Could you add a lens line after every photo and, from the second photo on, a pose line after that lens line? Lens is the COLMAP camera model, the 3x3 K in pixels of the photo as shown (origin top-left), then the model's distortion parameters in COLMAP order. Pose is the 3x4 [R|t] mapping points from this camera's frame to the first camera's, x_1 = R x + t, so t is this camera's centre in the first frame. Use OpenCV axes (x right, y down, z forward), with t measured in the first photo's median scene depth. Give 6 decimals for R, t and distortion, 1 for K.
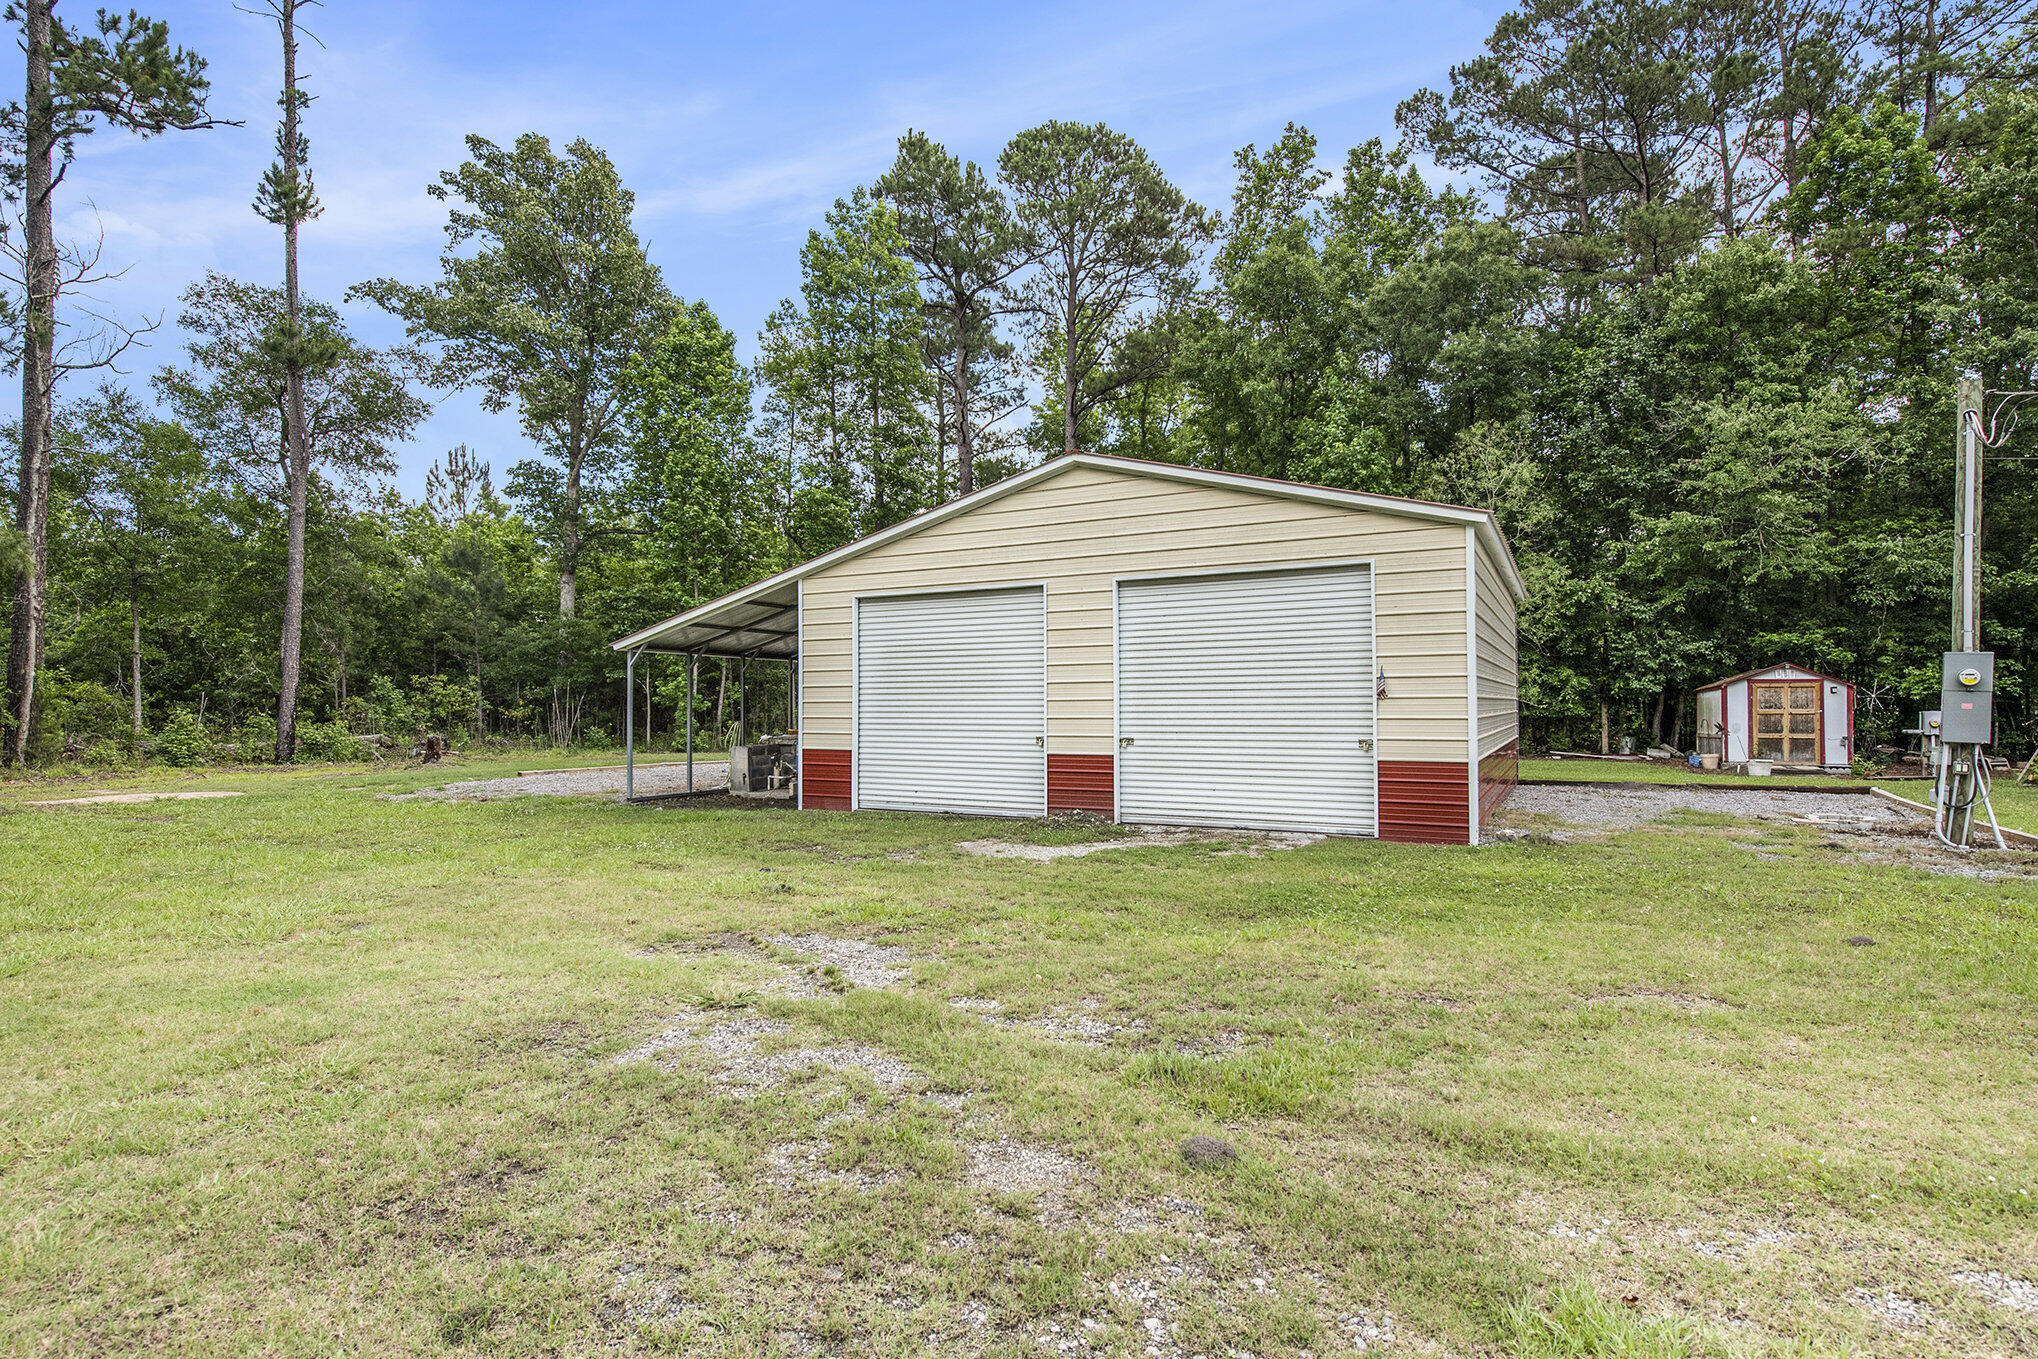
lens RADIAL K [[1046.3, 0, 1024.8], [0, 1046.3, 714.1], [0, 0, 1]] dist [0.002604, 0.000176]
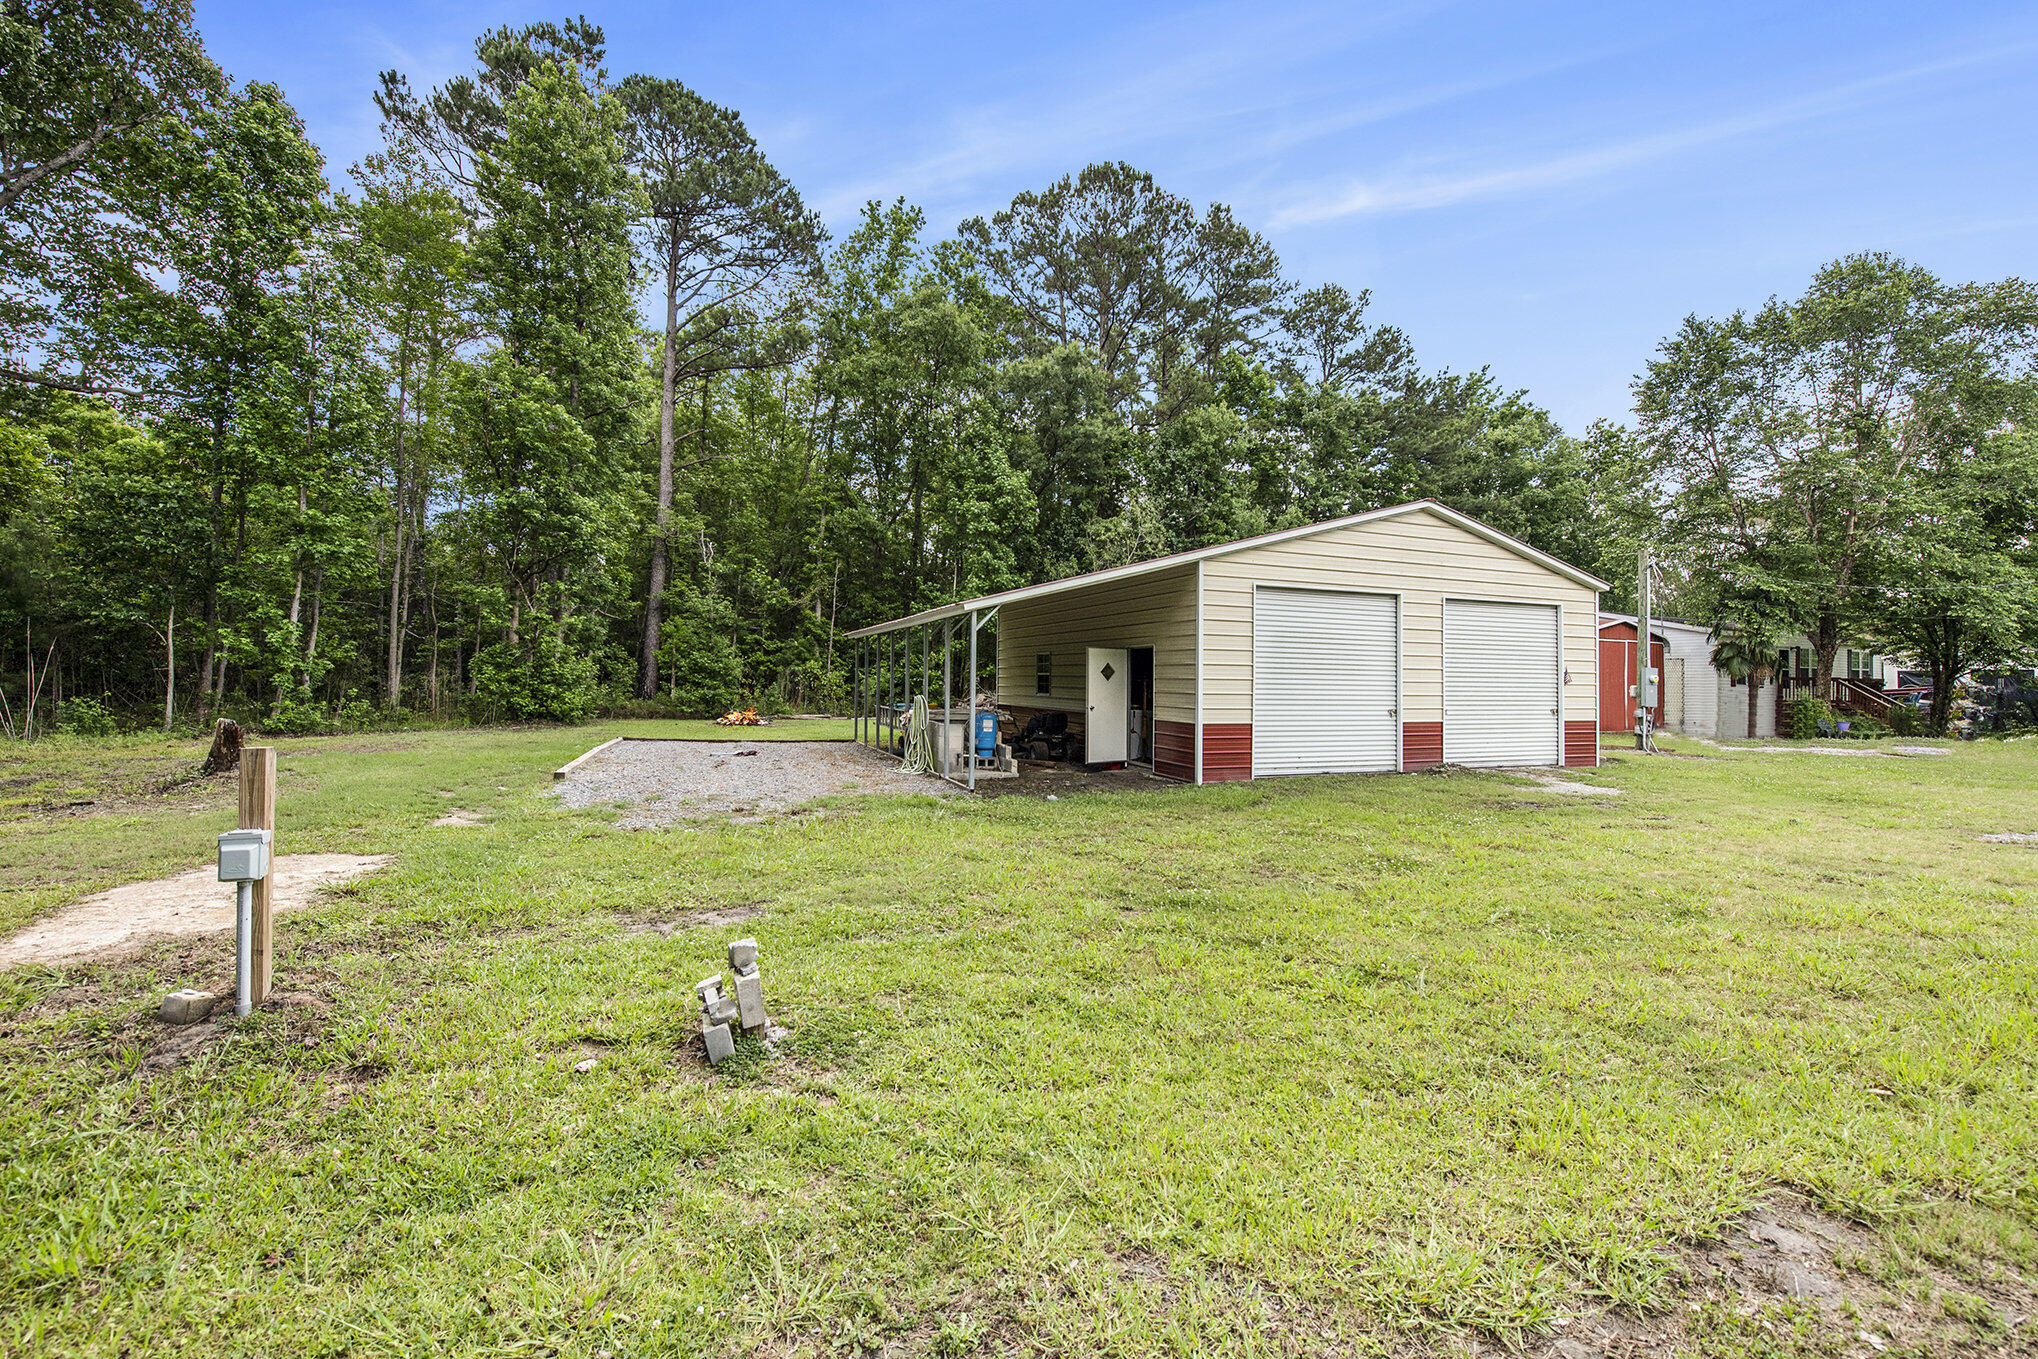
lens RADIAL K [[851.8, 0, 1020.1], [0, 851.8, 695.6], [0, 0, 1]] dist [-0.002204, -0.005040]
pose [[0.640002, -0.002610, 0.768369, -0.994637], [-0.010570, 0.999870, 0.012200, -0.003073], [-0.768300, -0.015929, 0.639891, 0.608685]]
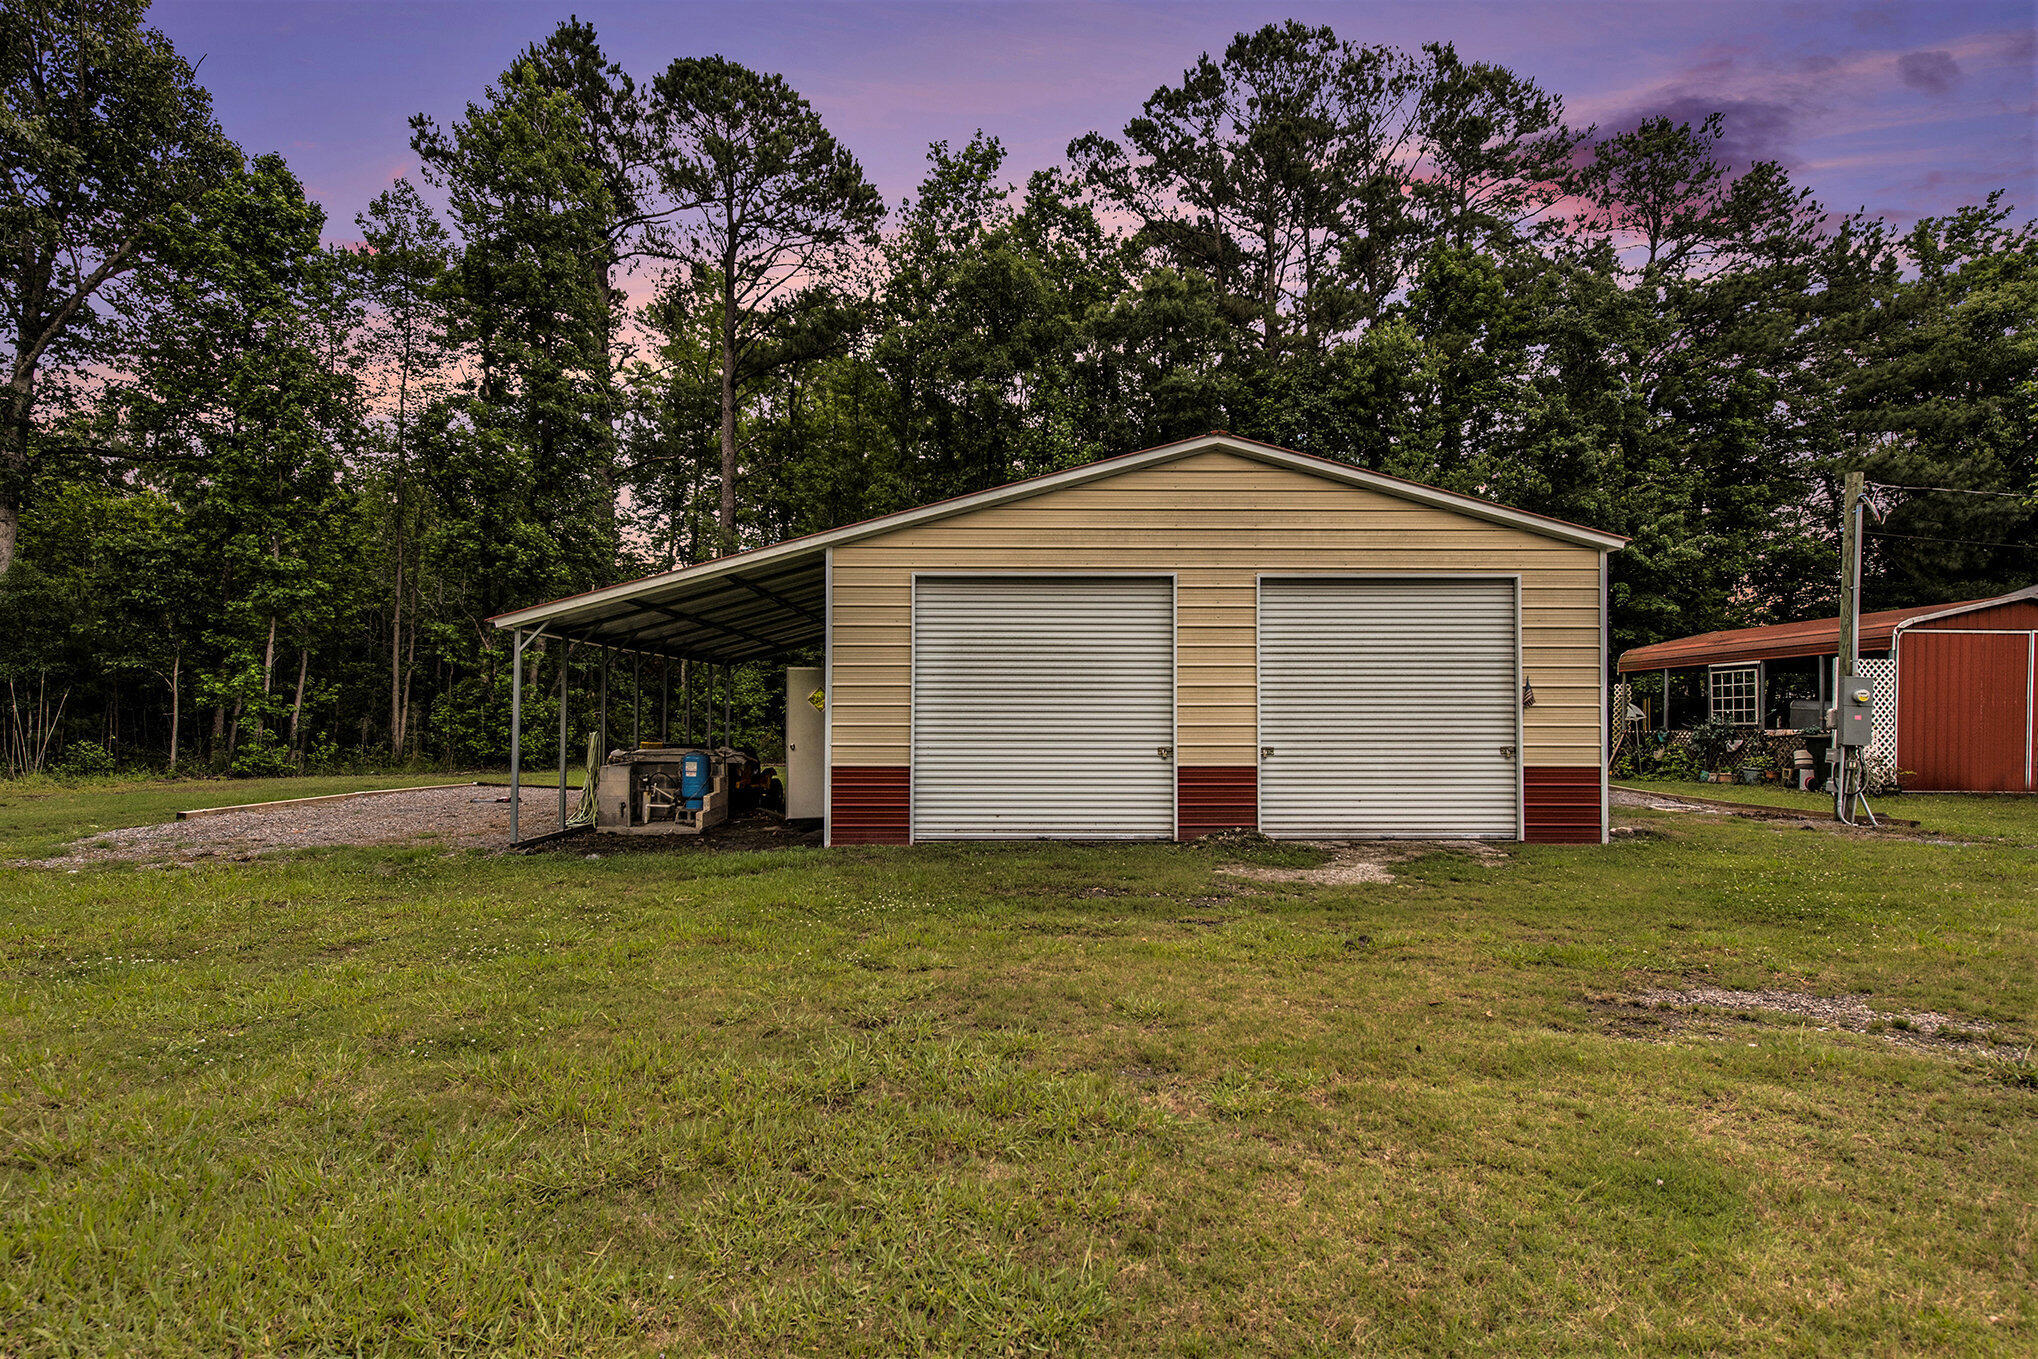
lens RADIAL K [[1095.9, 0, 1019.0], [0, 1095.9, 679.5], [0, 0, 1]] dist [-0.002136, -0.000914]
pose [[0.873371, 0.022632, 0.486529, -0.494011], [-0.001687, 0.999054, -0.043446, 0.004514], [-0.487052, 0.037124, 0.872584, 0.226345]]
